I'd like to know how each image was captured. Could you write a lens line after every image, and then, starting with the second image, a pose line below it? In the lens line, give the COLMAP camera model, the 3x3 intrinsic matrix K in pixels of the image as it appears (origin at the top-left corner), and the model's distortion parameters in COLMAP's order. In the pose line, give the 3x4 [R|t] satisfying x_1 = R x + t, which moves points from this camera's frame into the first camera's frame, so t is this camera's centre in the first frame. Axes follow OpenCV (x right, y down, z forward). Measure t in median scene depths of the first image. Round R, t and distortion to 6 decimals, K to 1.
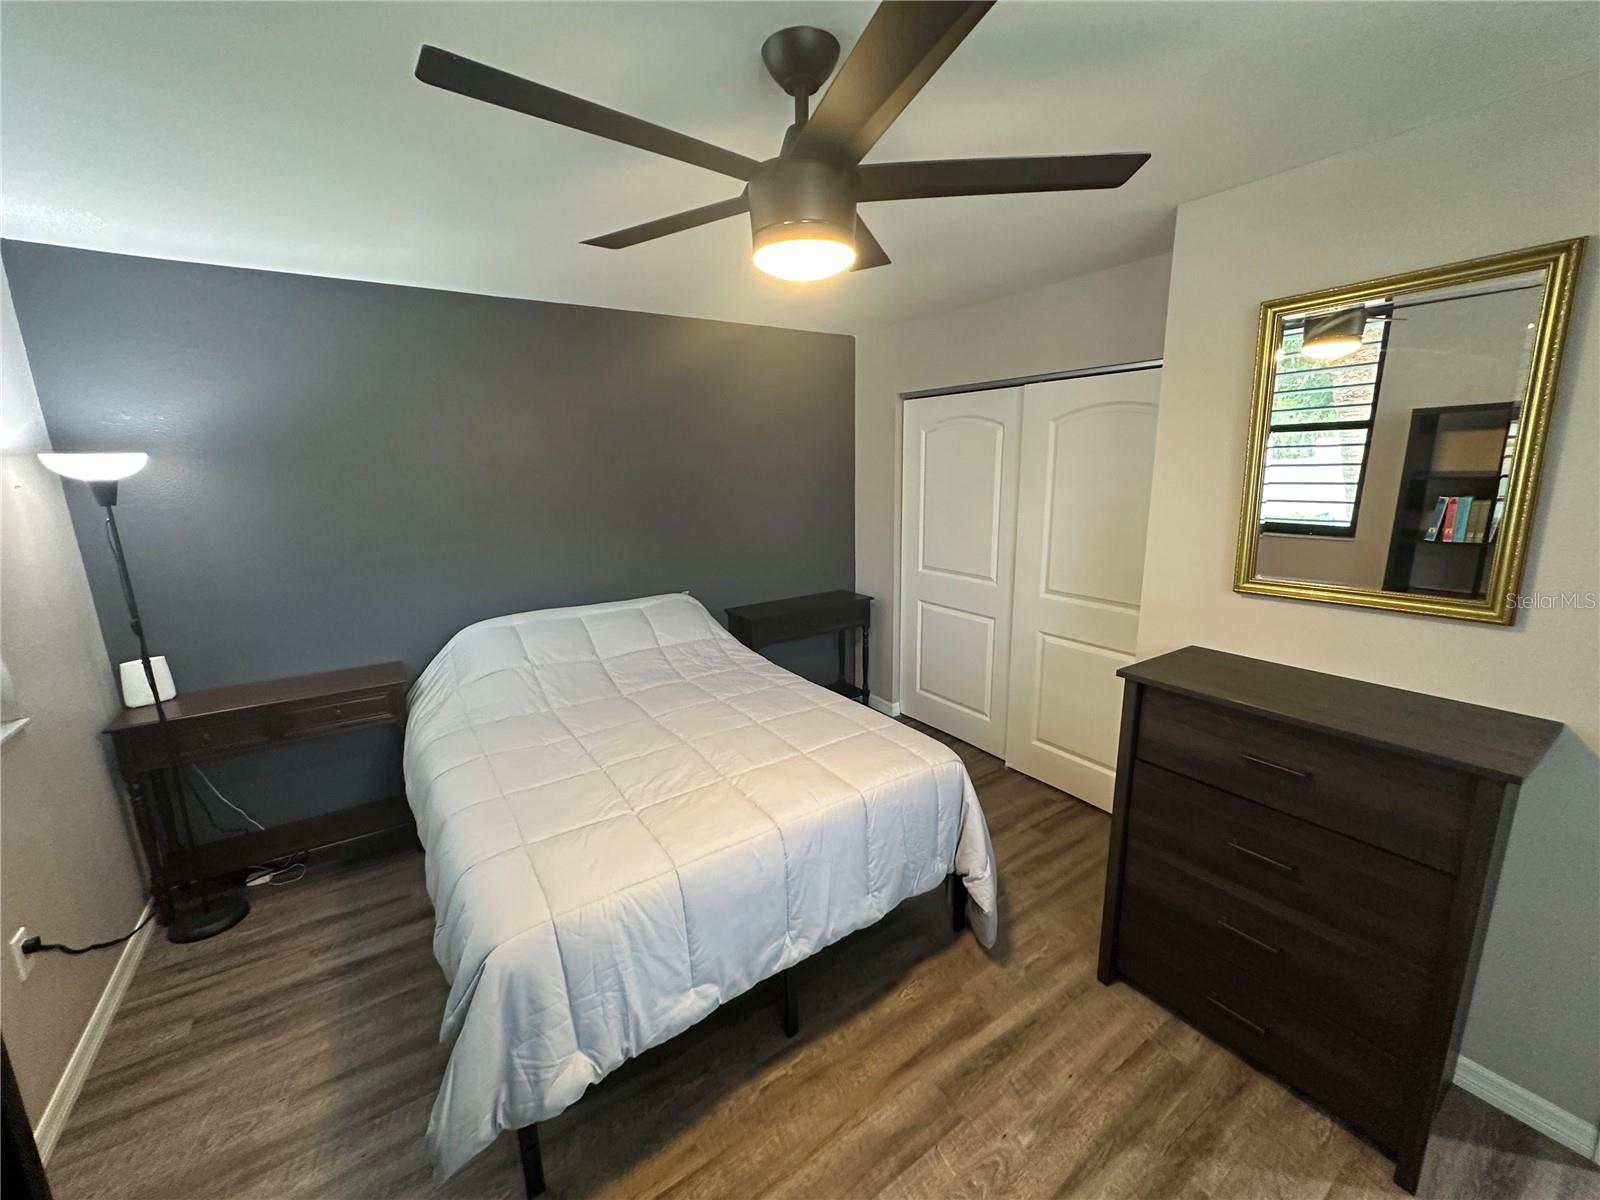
lens RADIAL K [[636.7, 0, 807.5], [0, 636.7, 600.3], [0, 0, 1]] dist [-0.002766, 0.000541]
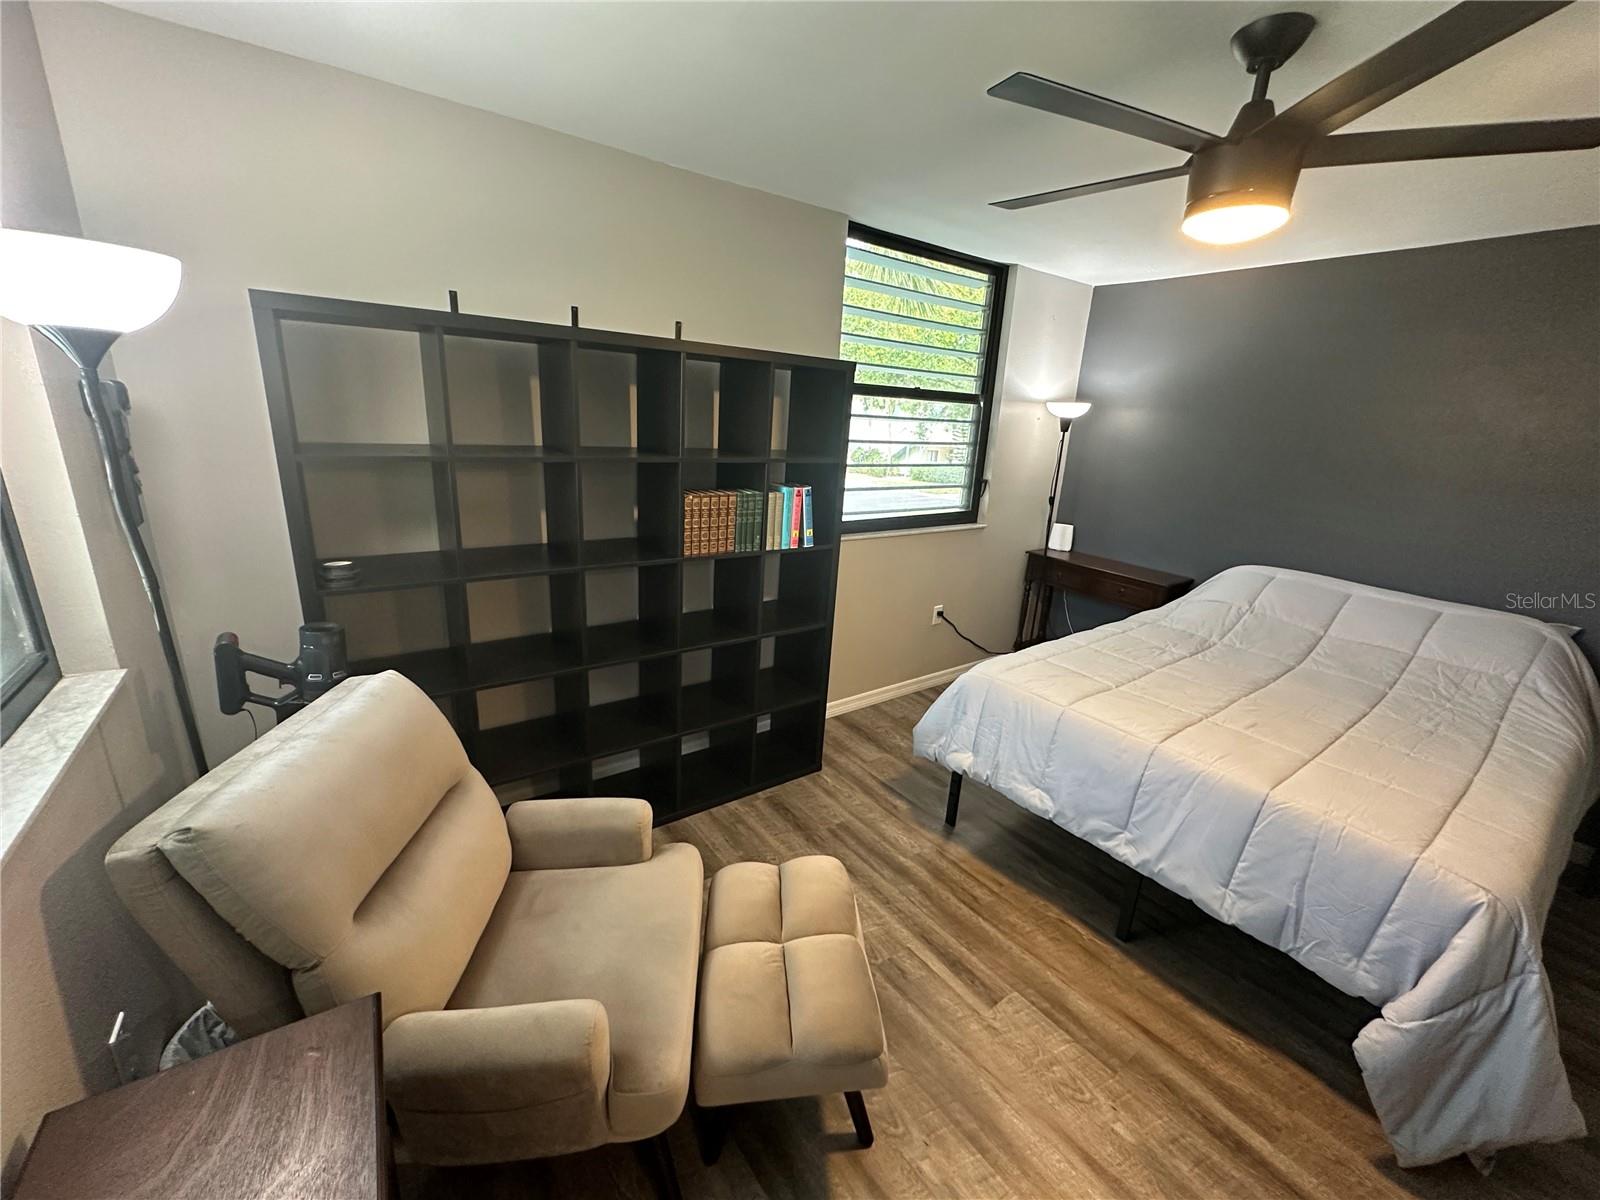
lens RADIAL K [[636.7, 0, 801.8], [0, 636.7, 596.4], [0, 0, 1]] dist [-0.002766, 0.000541]
pose [[0.040156, 0.300711, -0.952869, 0.829456], [-0.268013, 0.921934, 0.279654, -0.024854], [0.962578, 0.244152, 0.117616, 0.191903]]
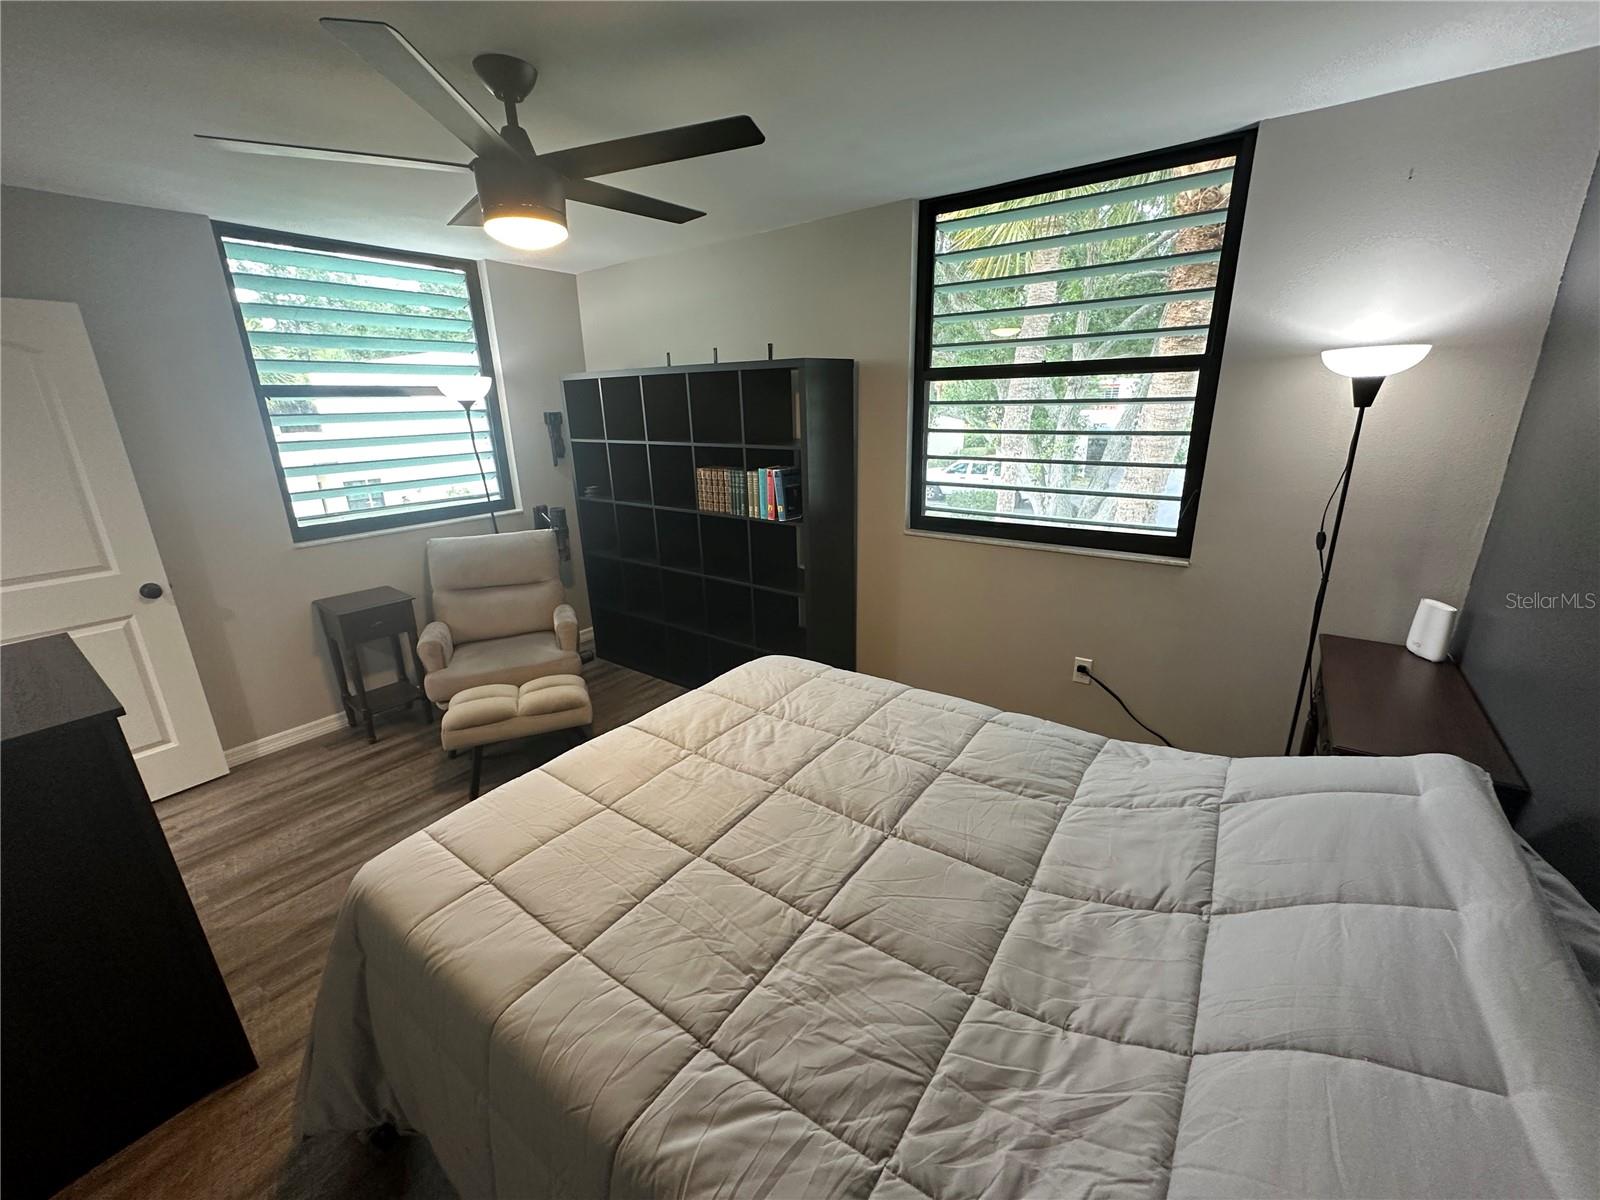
lens RADIAL K [[636.7, 0, 802.4], [0, 636.7, 597.9], [0, 0, 1]] dist [-0.002766, 0.000541]
pose [[-0.941851, 0.138937, -0.305963, -0.030804], [-0.029505, 0.872810, 0.487168, -0.360079], [0.334733, 0.467867, -0.817958, 1.761203]]
